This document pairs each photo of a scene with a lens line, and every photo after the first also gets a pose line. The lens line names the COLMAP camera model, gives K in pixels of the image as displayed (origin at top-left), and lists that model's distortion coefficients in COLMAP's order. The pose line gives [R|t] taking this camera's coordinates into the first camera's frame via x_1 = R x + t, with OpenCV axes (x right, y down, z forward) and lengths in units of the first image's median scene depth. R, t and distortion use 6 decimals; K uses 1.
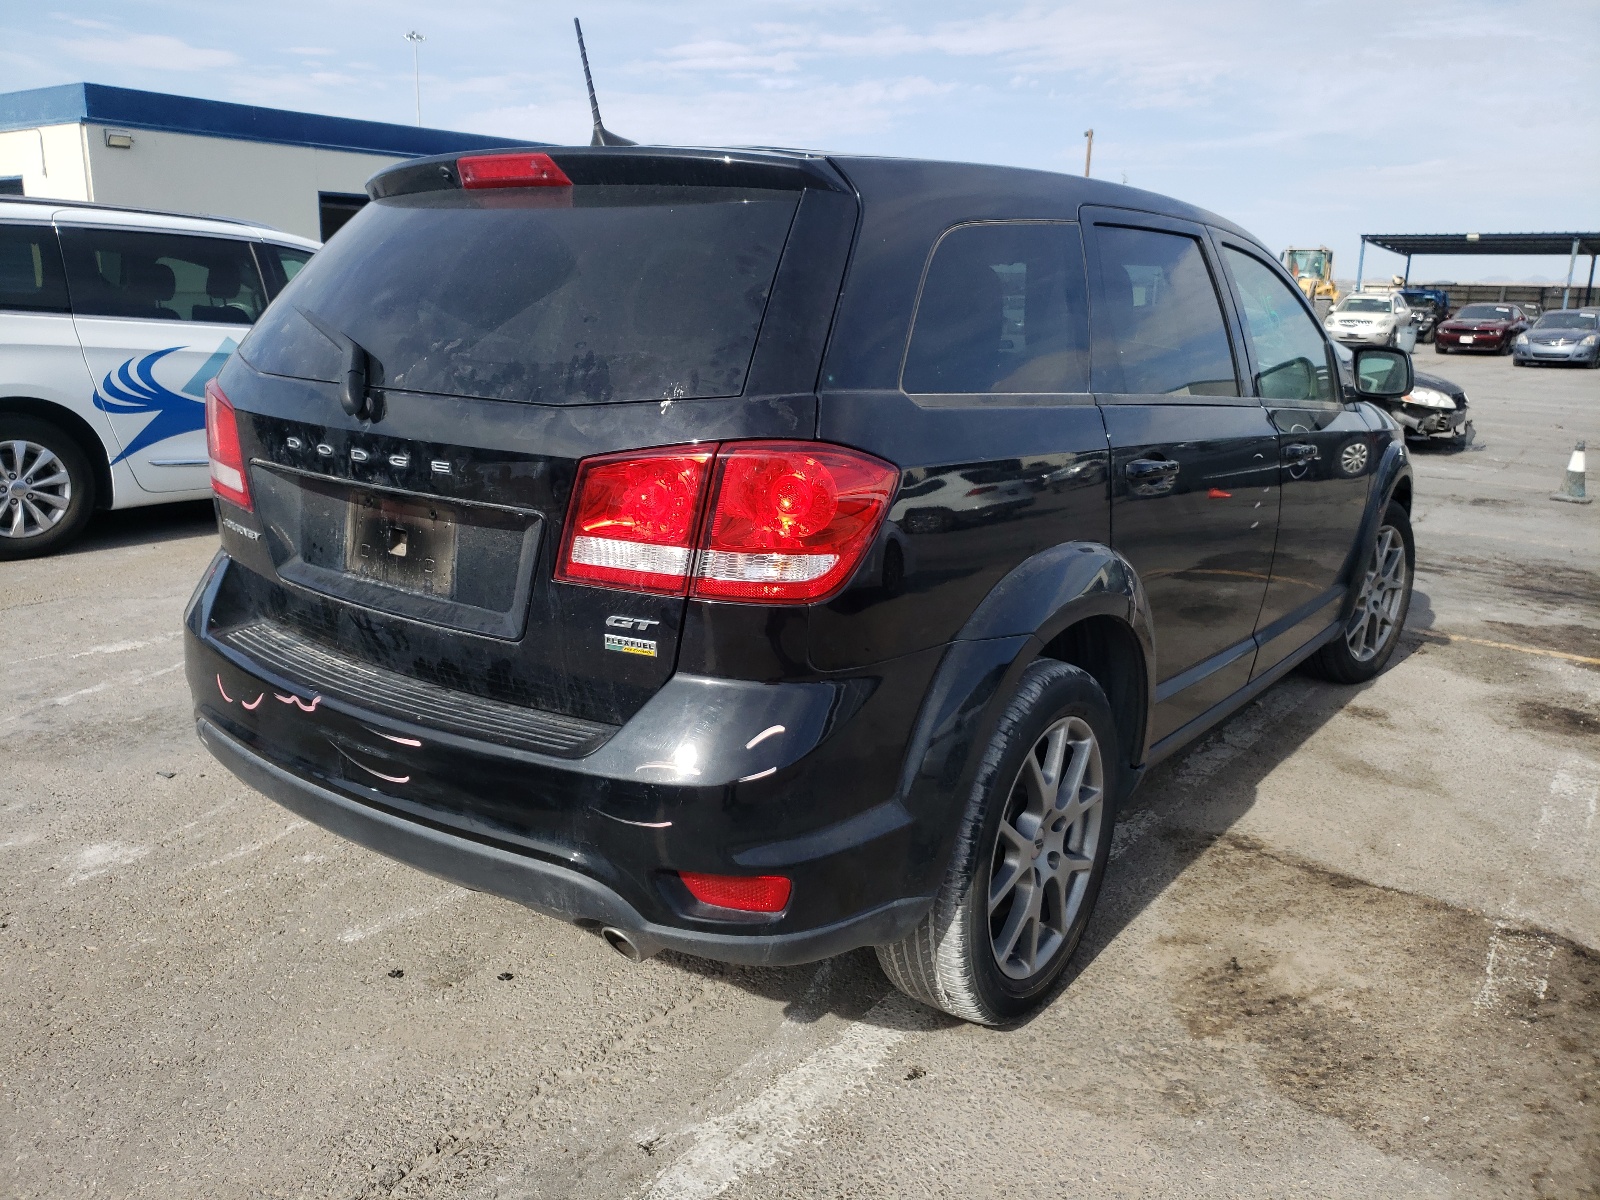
lens RADIAL K [[1315.7, 0, 800.0], [0, 1315.7, 600.0], [0, 0, 1]] dist [-0.001463, 0.002438]
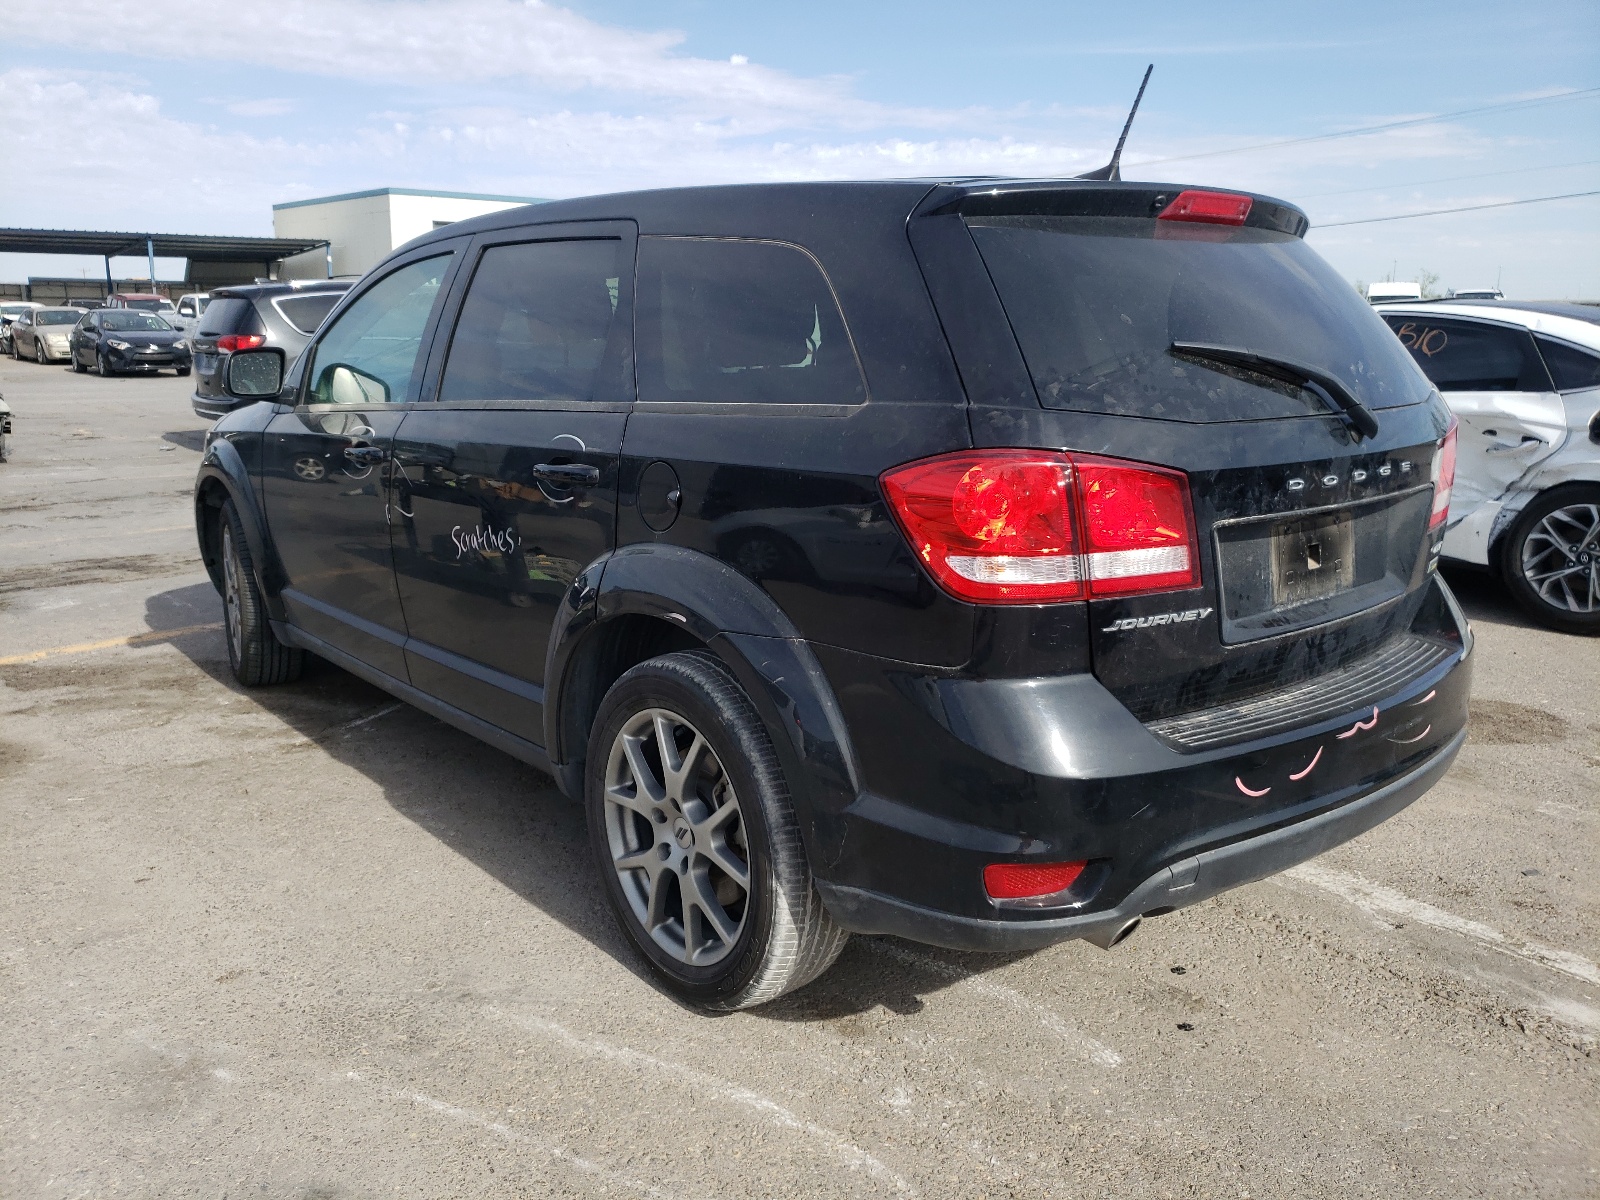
lens RADIAL K [[1282.8, 0, 800.0], [0, 1282.8, 600.0], [0, 0, 1]] dist [0.056805, -0.000064]
pose [[0.188211, -0.238456, 0.952741, -1.371704], [0.228399, 0.954108, 0.193678, -0.304411], [-0.955202, 0.181153, 0.234036, 1.138537]]
